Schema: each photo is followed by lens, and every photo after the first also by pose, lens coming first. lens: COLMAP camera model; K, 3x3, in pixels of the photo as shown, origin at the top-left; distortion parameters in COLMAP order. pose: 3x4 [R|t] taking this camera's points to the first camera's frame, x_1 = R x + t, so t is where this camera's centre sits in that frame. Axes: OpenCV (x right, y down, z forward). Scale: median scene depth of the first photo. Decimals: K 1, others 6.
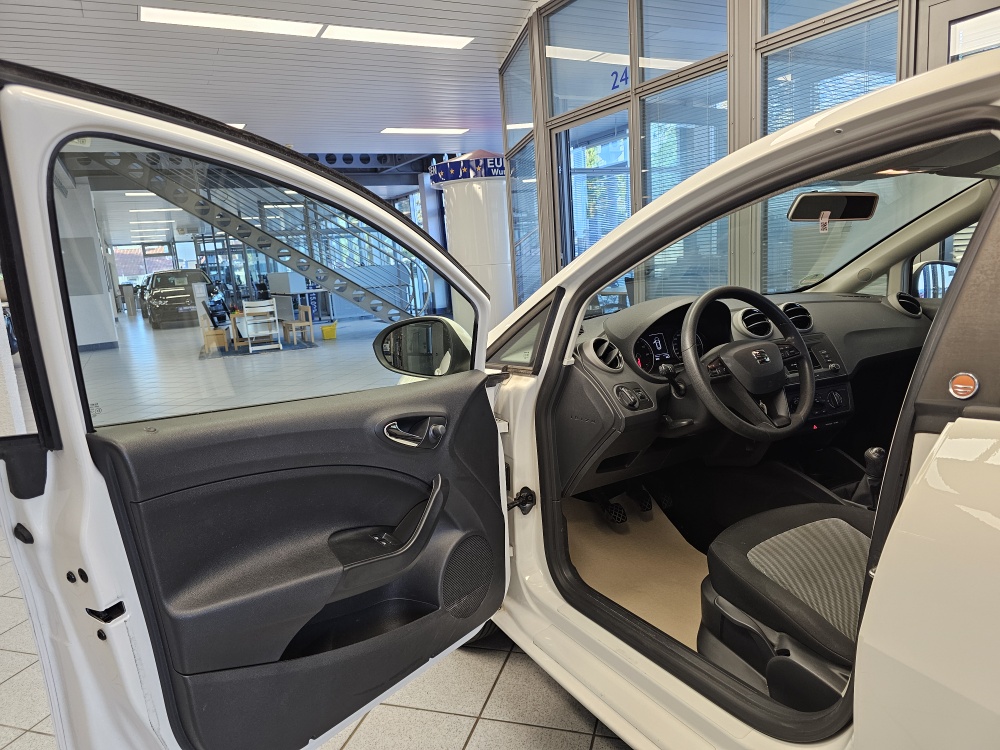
lens RADIAL K [[673.3, 0, 491.5], [0, 673.3, 377.6], [0, 0, 1]] dist [0.060318, -0.063335]
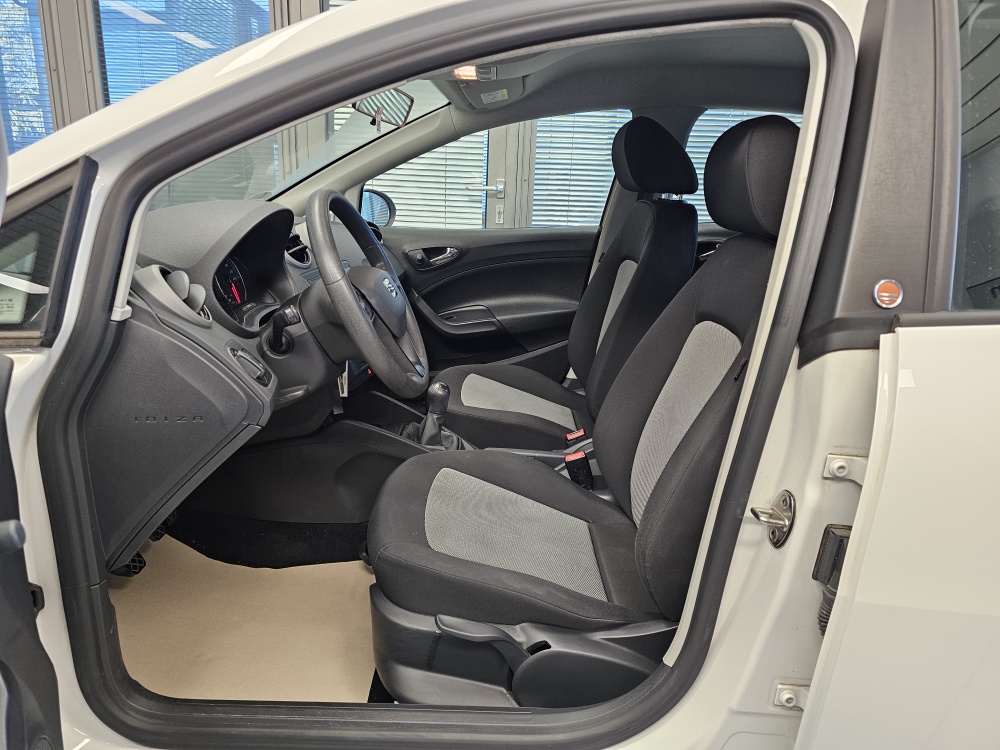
lens RADIAL K [[673.3, 0, 499.5], [0, 673.3, 372.0], [0, 0, 1]] dist [0.060318, -0.063335]
pose [[0.490230, -0.147755, 0.858978, -0.203661], [0.081032, 0.988984, 0.123871, -0.021569], [-0.867818, 0.008879, 0.496802, 0.534614]]
